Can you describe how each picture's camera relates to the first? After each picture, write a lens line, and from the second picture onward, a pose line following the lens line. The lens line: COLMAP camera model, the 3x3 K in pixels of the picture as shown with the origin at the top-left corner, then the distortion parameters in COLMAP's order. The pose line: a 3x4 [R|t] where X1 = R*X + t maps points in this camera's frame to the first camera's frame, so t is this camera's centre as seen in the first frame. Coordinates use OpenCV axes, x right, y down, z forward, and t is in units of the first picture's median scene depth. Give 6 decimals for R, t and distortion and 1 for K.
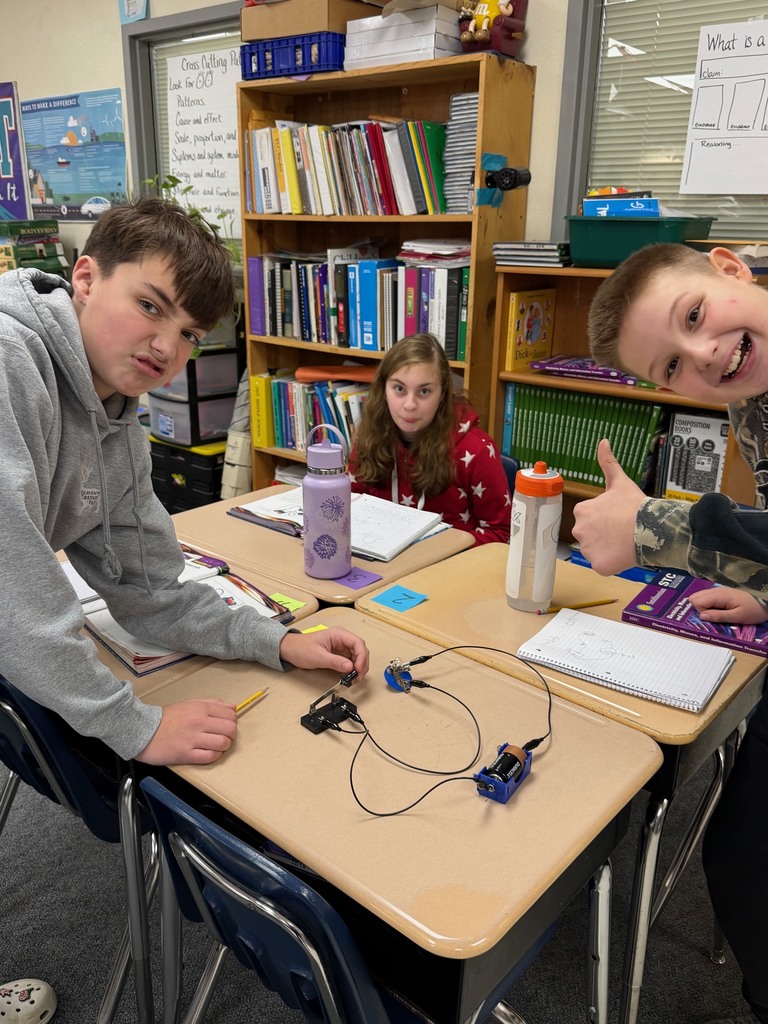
lens RADIAL K [[793.4, 0, 384.0], [0, 793.4, 512.0], [0, 0, 1]] dist [0.000204, -0.001966]
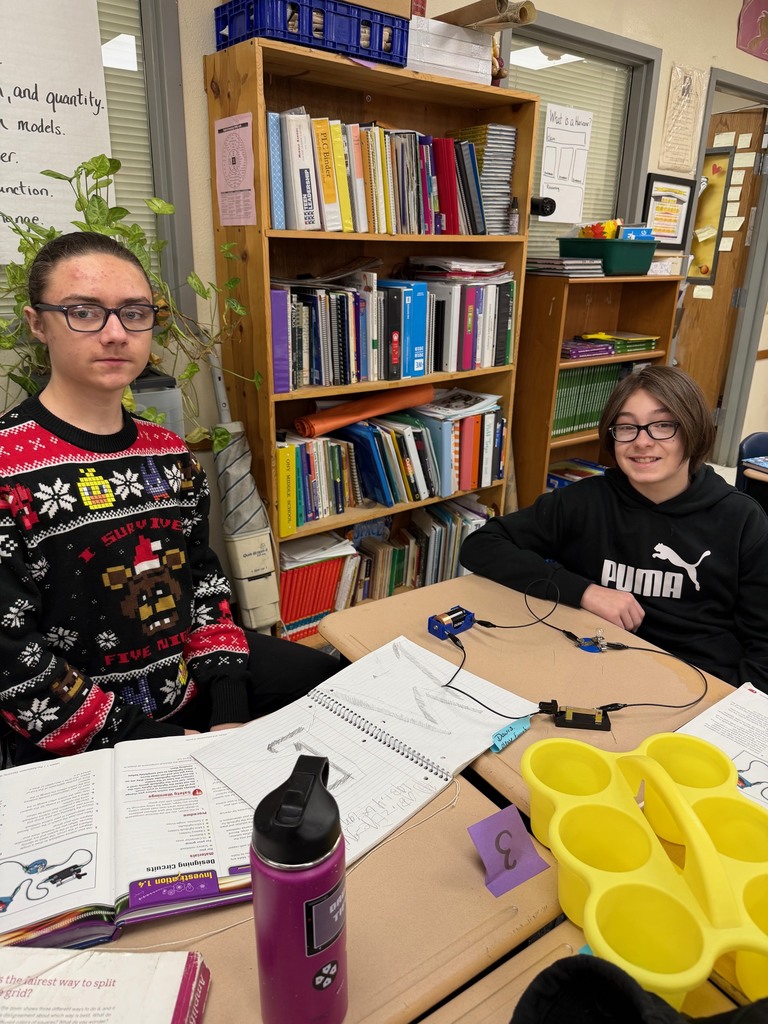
lens RADIAL K [[687.2, 0, 384.0], [0, 687.2, 512.0], [0, 0, 1]] dist [-0.000241, -0.002321]
pose [[0.270806, -0.359422, 0.893017, -0.863258], [0.321768, 0.908120, 0.267925, -0.301335], [-0.907265, 0.214788, 0.361575, 0.799227]]
